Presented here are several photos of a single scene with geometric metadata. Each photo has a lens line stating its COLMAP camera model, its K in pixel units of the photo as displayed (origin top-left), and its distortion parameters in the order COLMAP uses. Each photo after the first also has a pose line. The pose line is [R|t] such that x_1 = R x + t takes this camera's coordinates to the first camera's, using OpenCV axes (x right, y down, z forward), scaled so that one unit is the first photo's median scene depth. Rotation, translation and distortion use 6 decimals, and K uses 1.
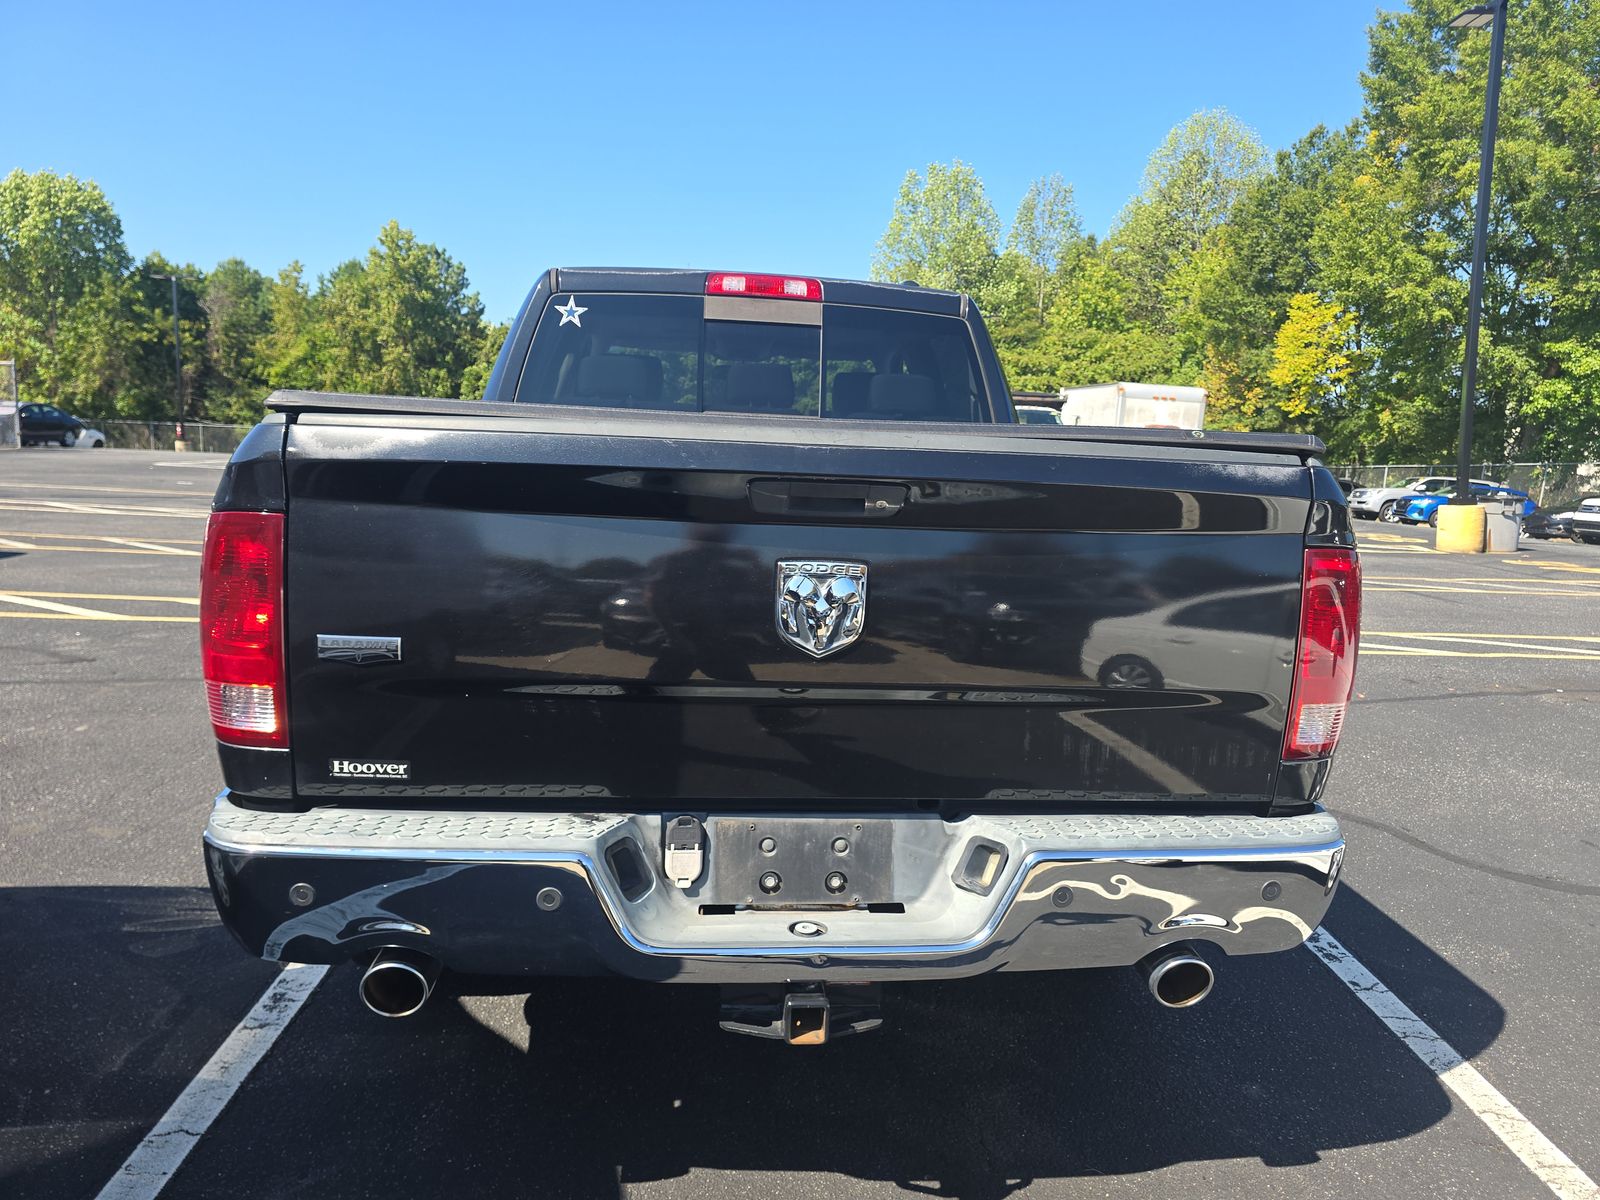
lens RADIAL K [[1090.4, 0, 810.4], [0, 1090.4, 608.0], [0, 0, 1]] dist [0.033758, -0.026399]
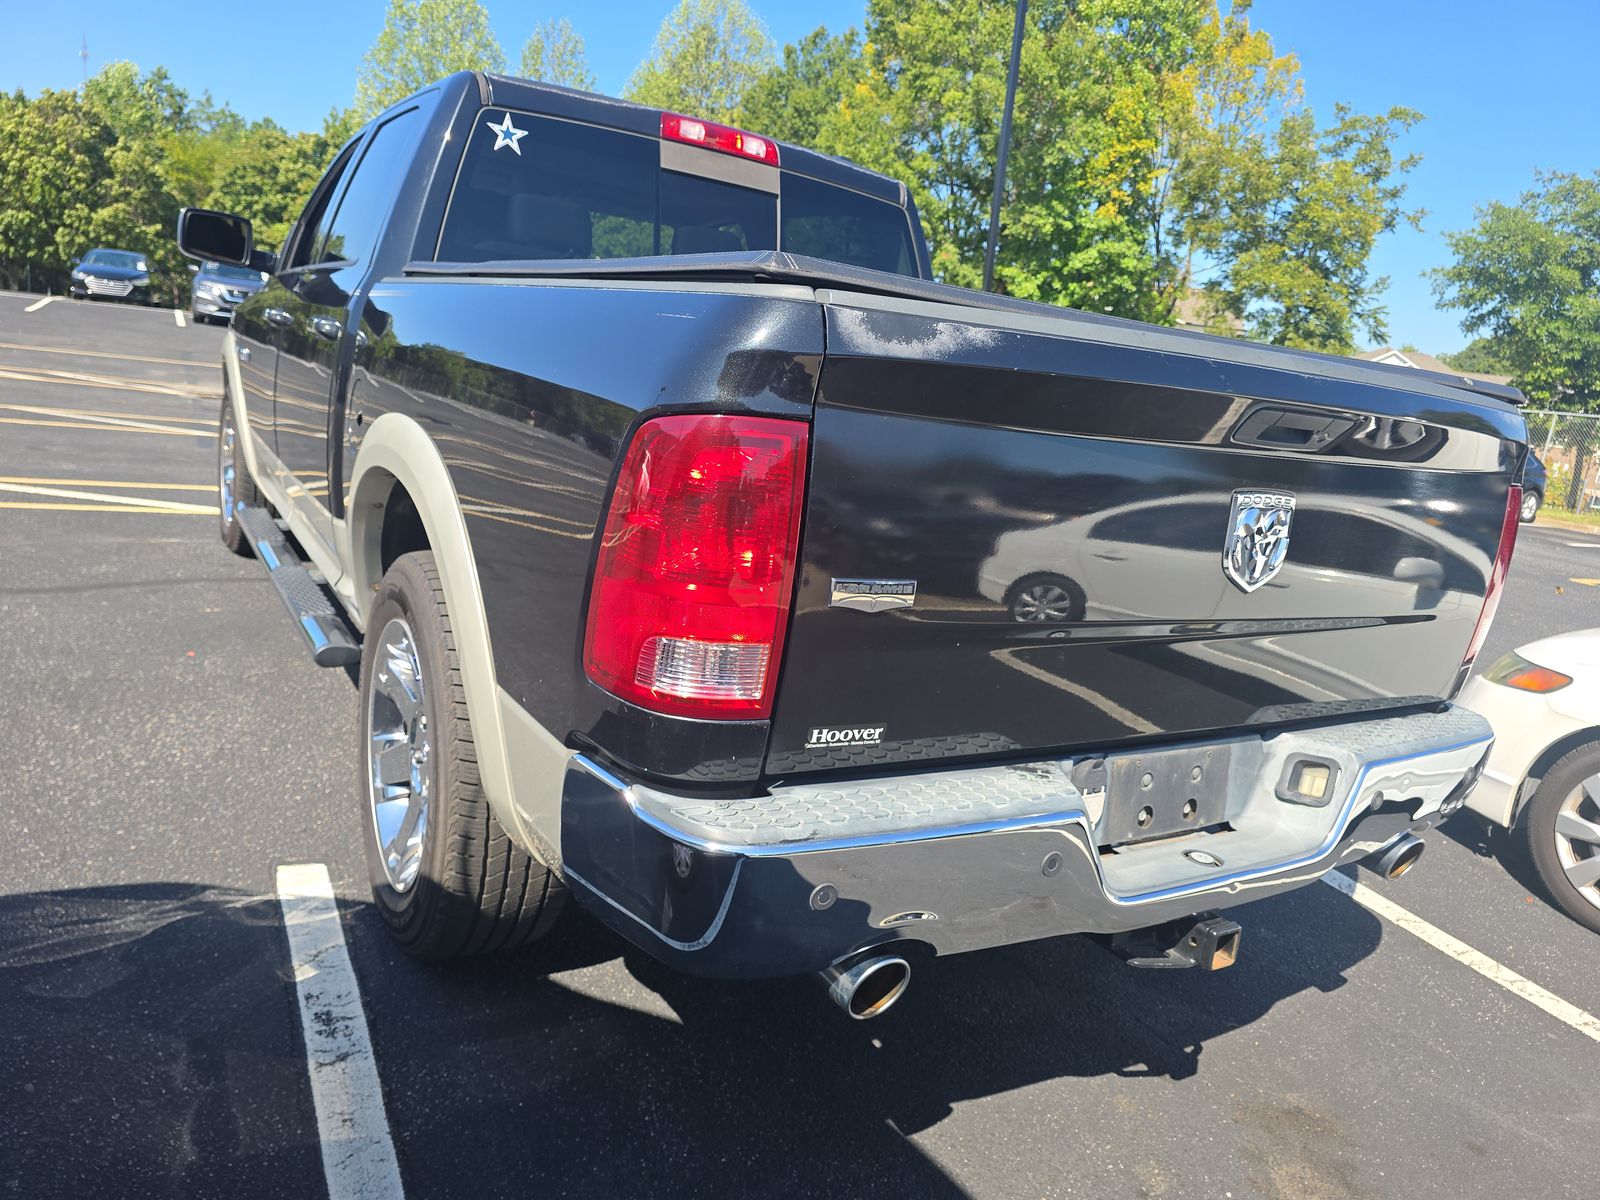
lens RADIAL K [[1090.4, 0, 812.6], [0, 1090.4, 604.5], [0, 0, 1]] dist [0.033758, -0.026399]
pose [[0.892498, -0.025519, 0.450330, -0.521047], [-0.025939, 0.993842, 0.107725, -0.025668], [-0.450306, -0.107825, 0.886340, 0.195577]]
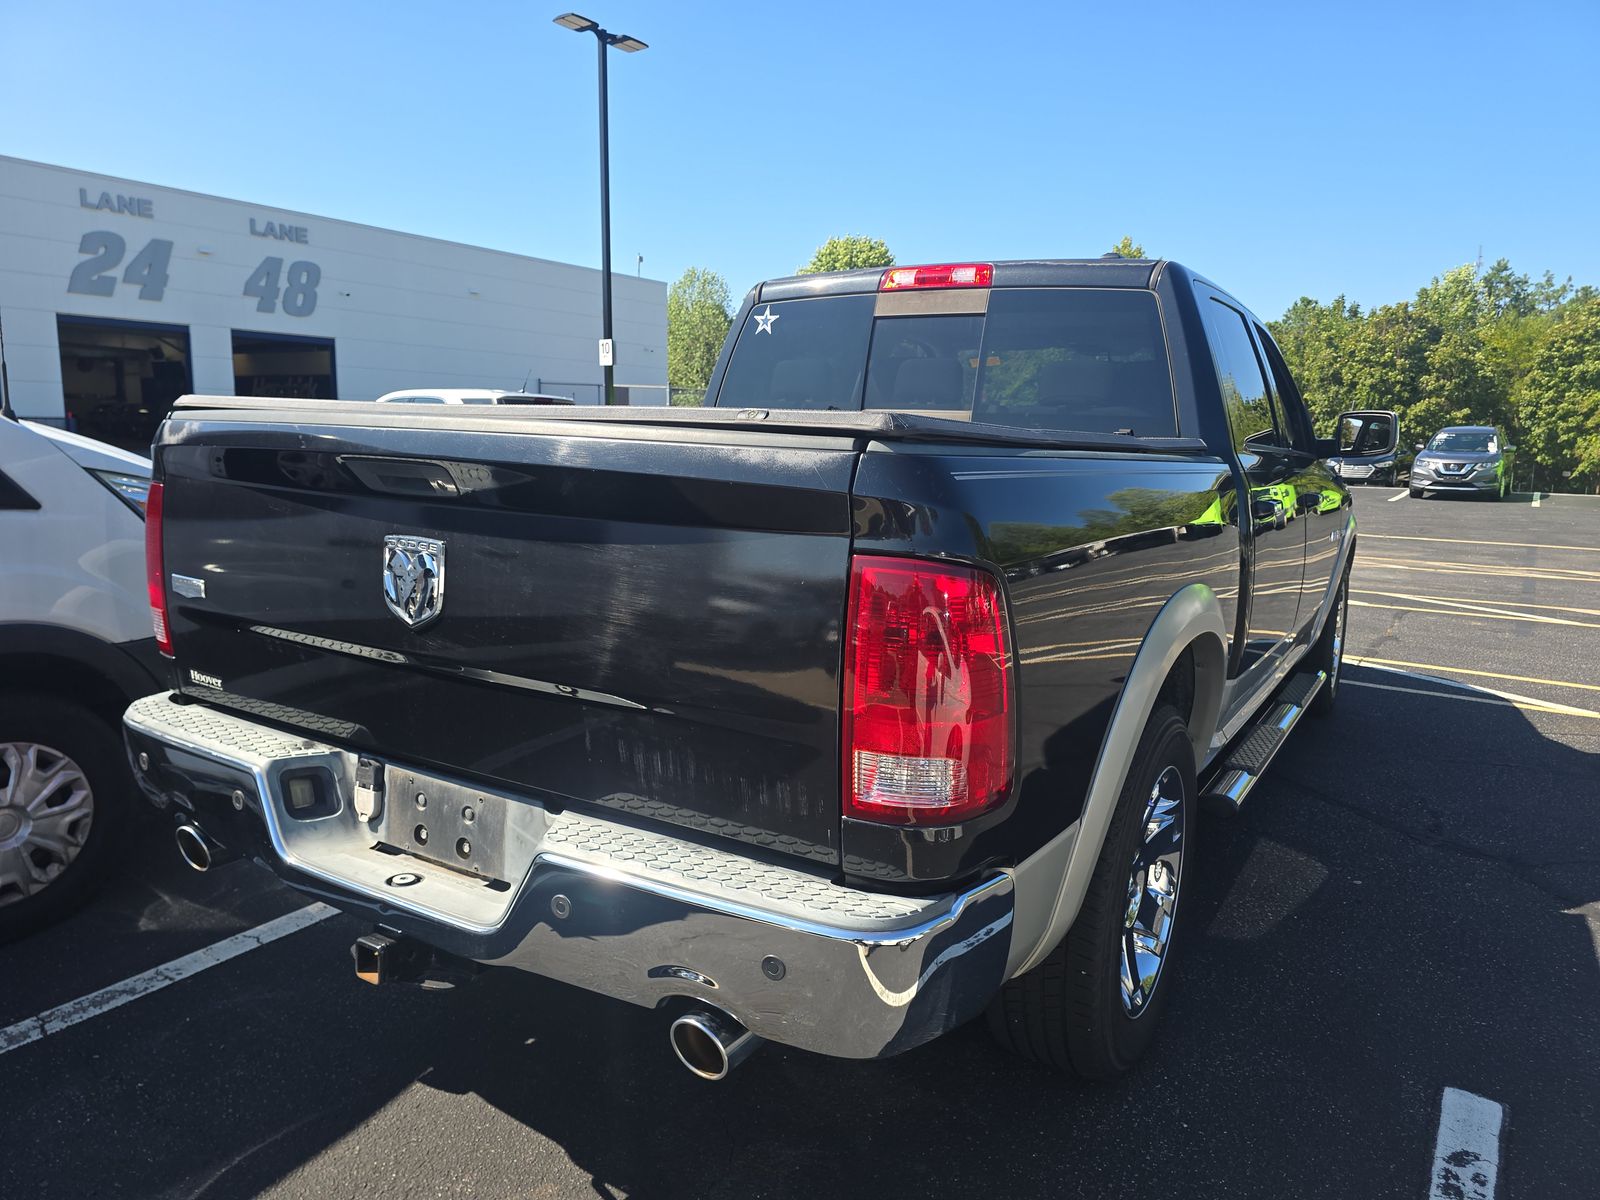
lens RADIAL K [[1090.4, 0, 796.5], [0, 1090.4, 602.3], [0, 0, 1]] dist [0.033758, -0.026399]
pose [[0.790159, 0.078308, -0.607879, 0.632270], [-0.088273, 0.996004, 0.013564, -0.018666], [0.606512, 0.042942, 0.793914, 0.245289]]
